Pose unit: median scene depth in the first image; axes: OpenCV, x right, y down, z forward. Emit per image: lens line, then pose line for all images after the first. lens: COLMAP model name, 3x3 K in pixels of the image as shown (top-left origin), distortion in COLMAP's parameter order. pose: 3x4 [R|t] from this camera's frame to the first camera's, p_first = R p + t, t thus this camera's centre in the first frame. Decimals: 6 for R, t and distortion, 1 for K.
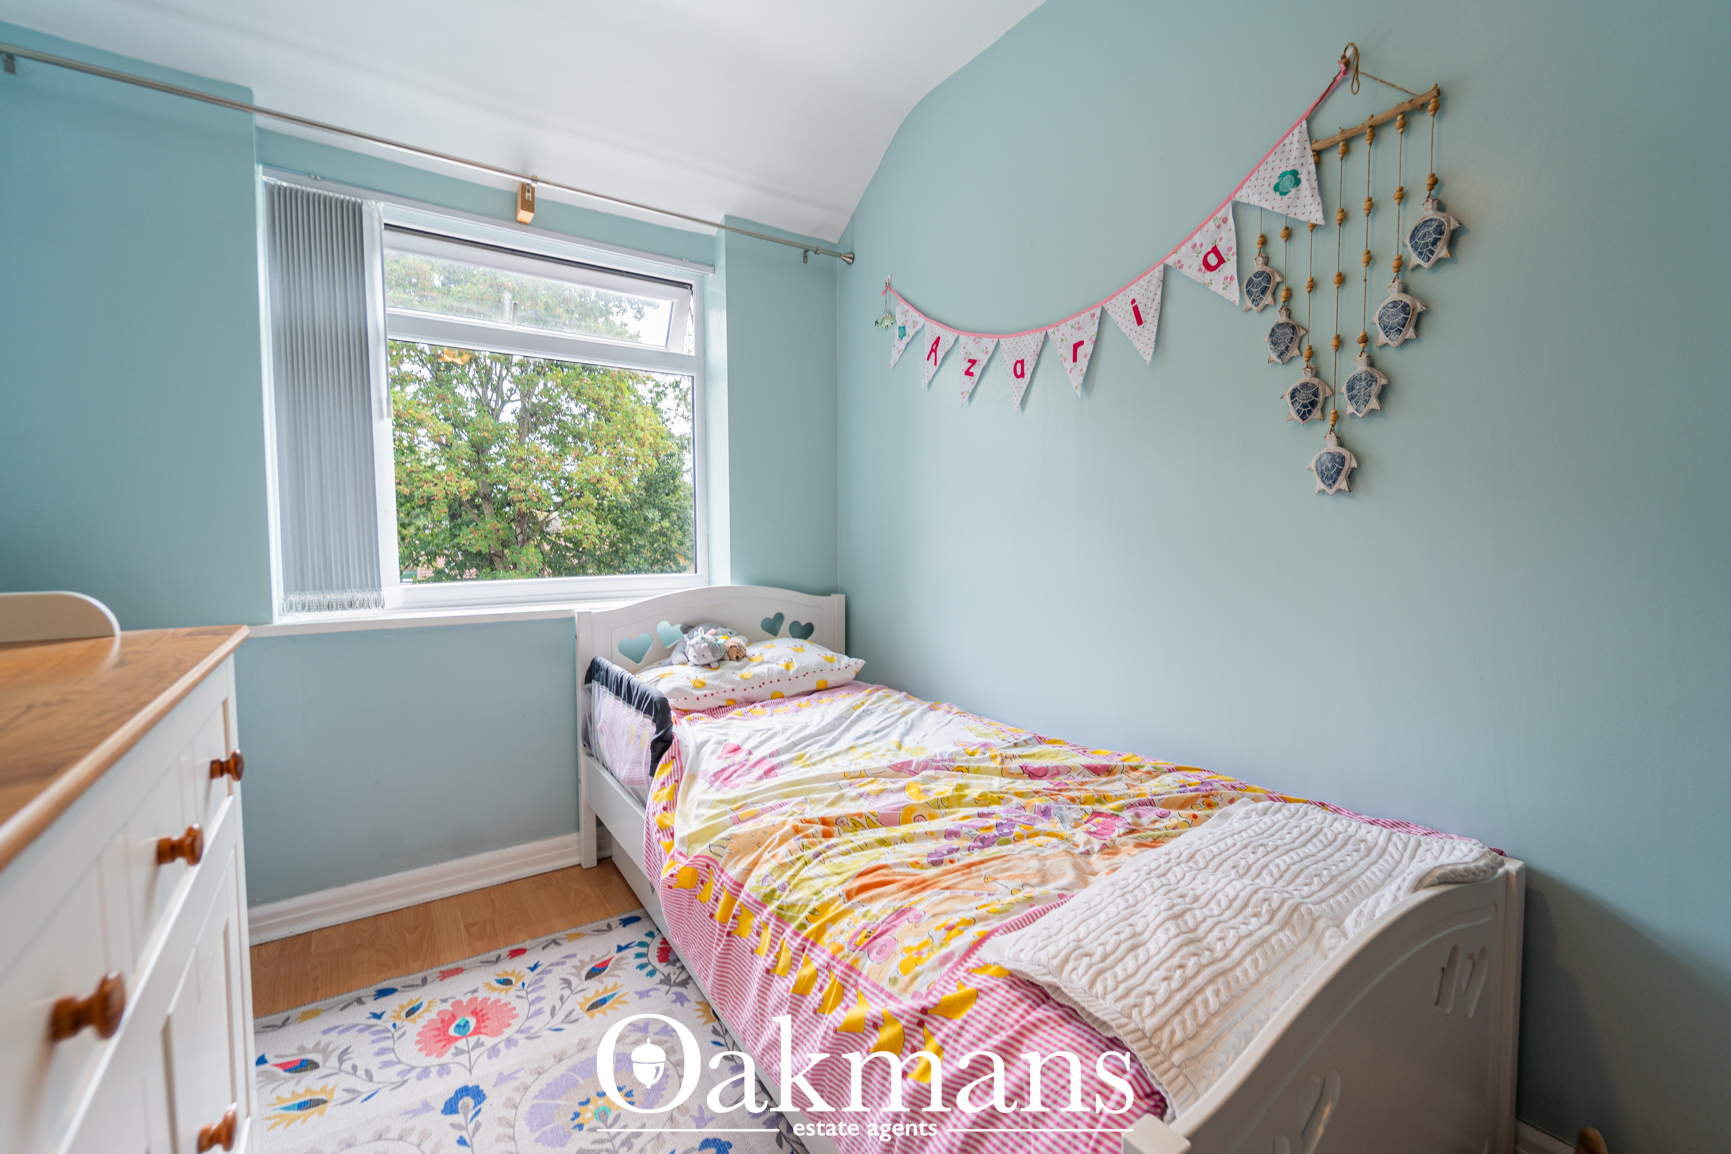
lens RADIAL K [[713.0, 0, 866.3], [0, 713.0, 567.9], [0, 0, 1]] dist [-0.001890, -0.000270]
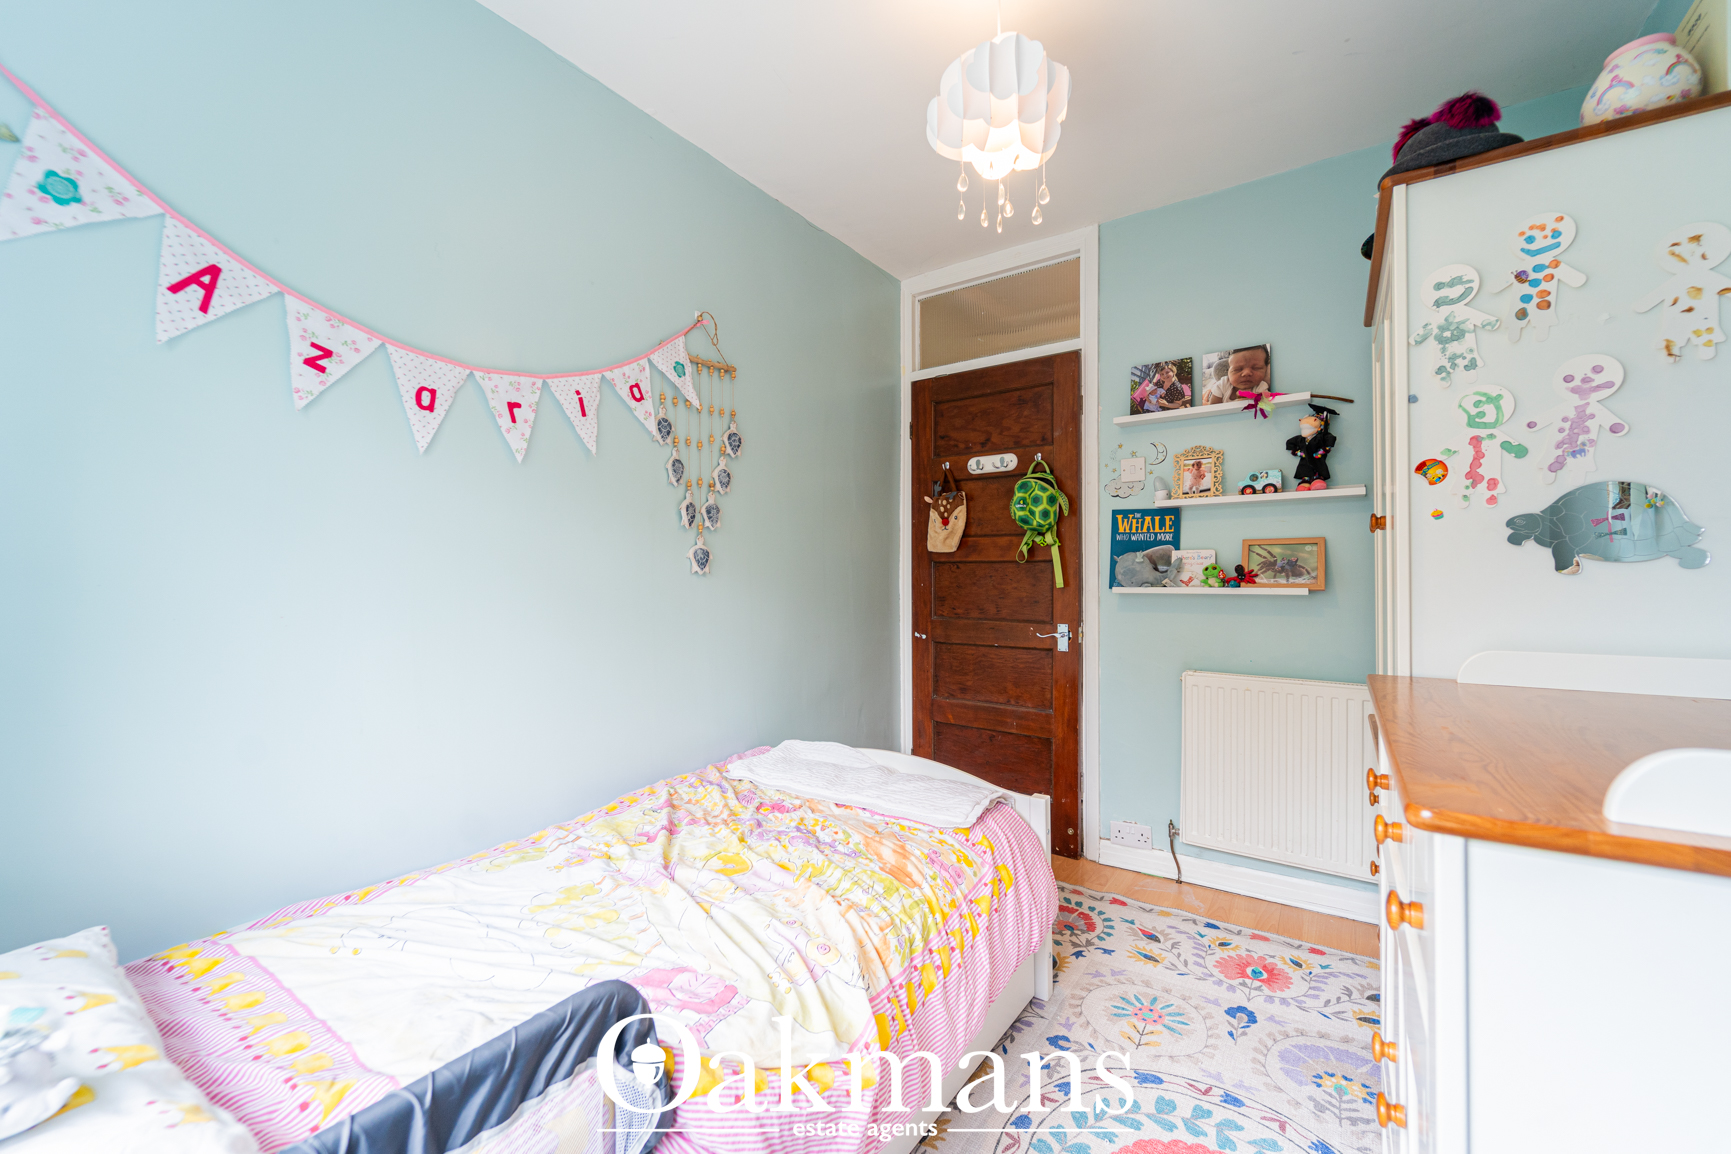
lens RADIAL K [[713.0, 0, 866.3], [0, 713.0, 567.9], [0, 0, 1]] dist [-0.001890, -0.000270]
pose [[-0.366030, 0.010867, 0.930539, -0.885918], [0.053464, 0.998526, 0.009369, -0.098797], [-0.929066, 0.053180, -0.366072, 1.100180]]
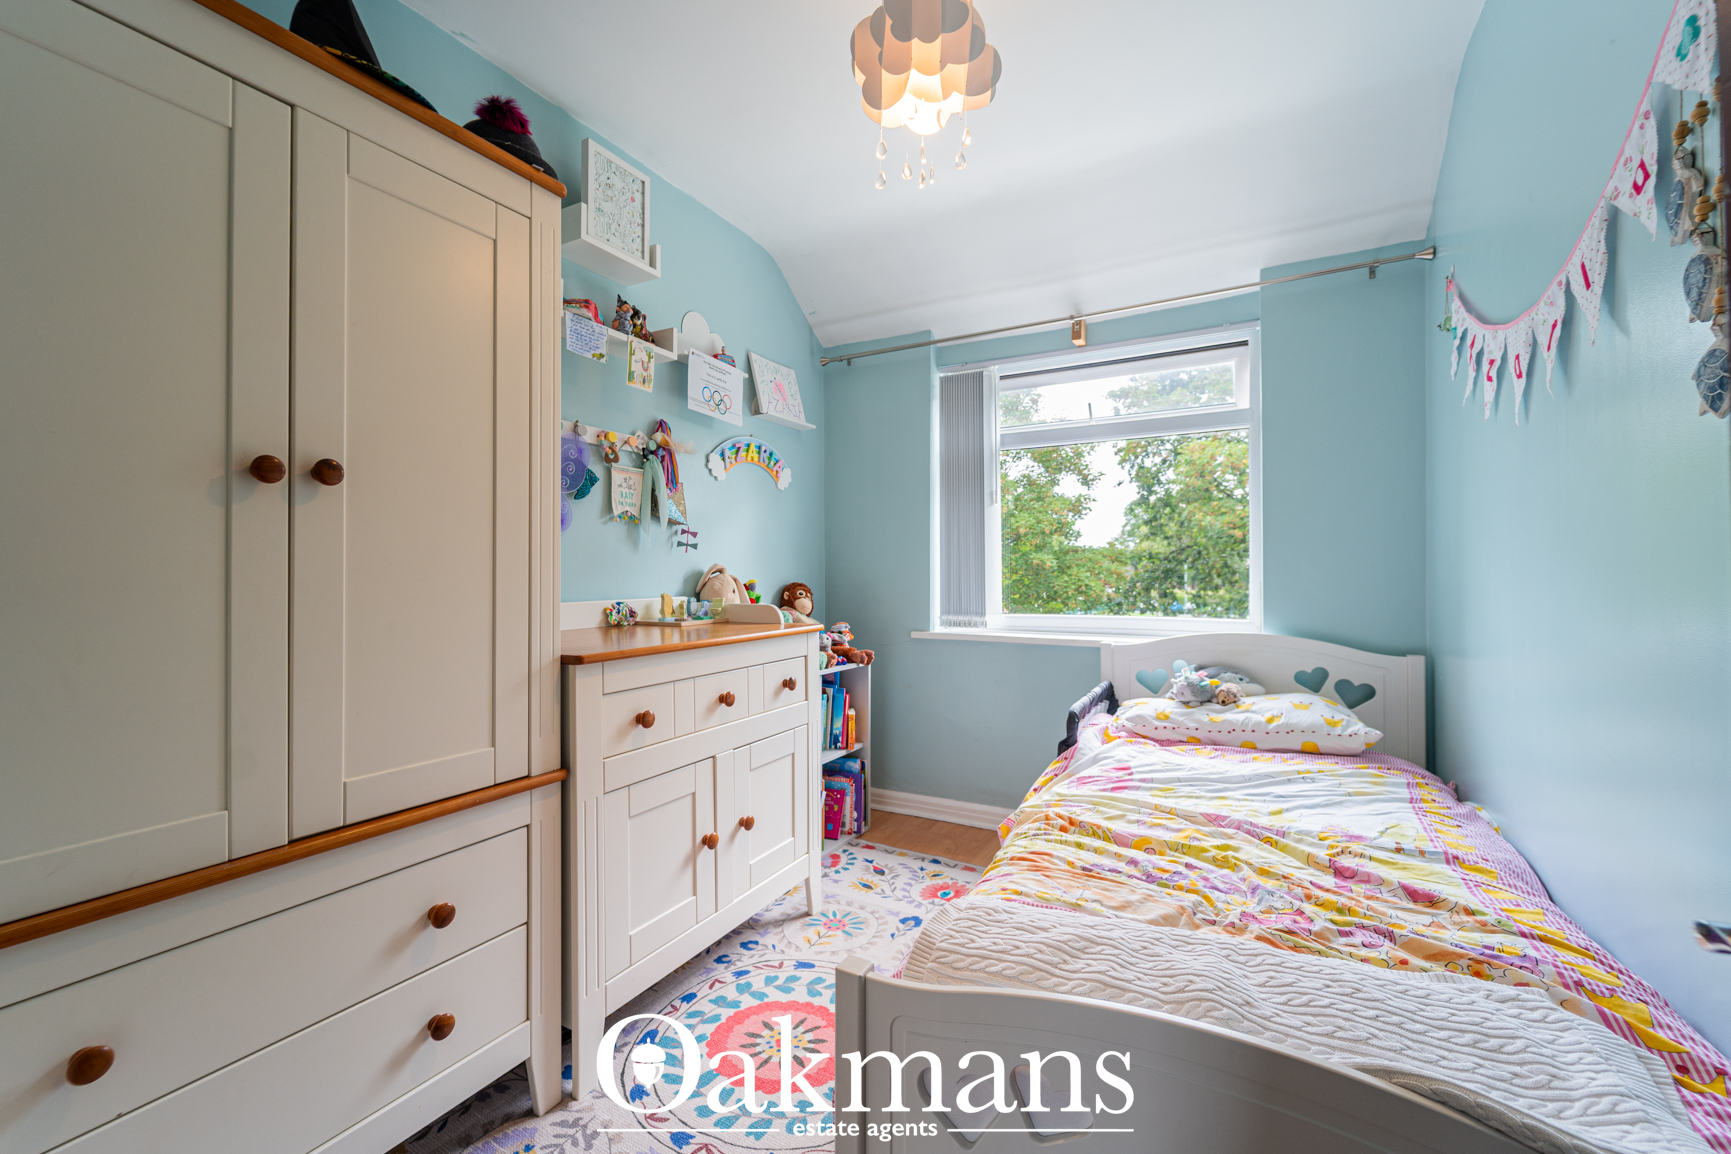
lens RADIAL K [[713.0, 0, 866.3], [0, 713.0, 567.9], [0, 0, 1]] dist [-0.001890, -0.000270]
pose [[0.450395, -0.003574, -0.892822, 0.741298], [-0.044280, 0.998672, -0.026335, -0.026320], [0.891731, 0.051395, 0.449638, 0.094021]]
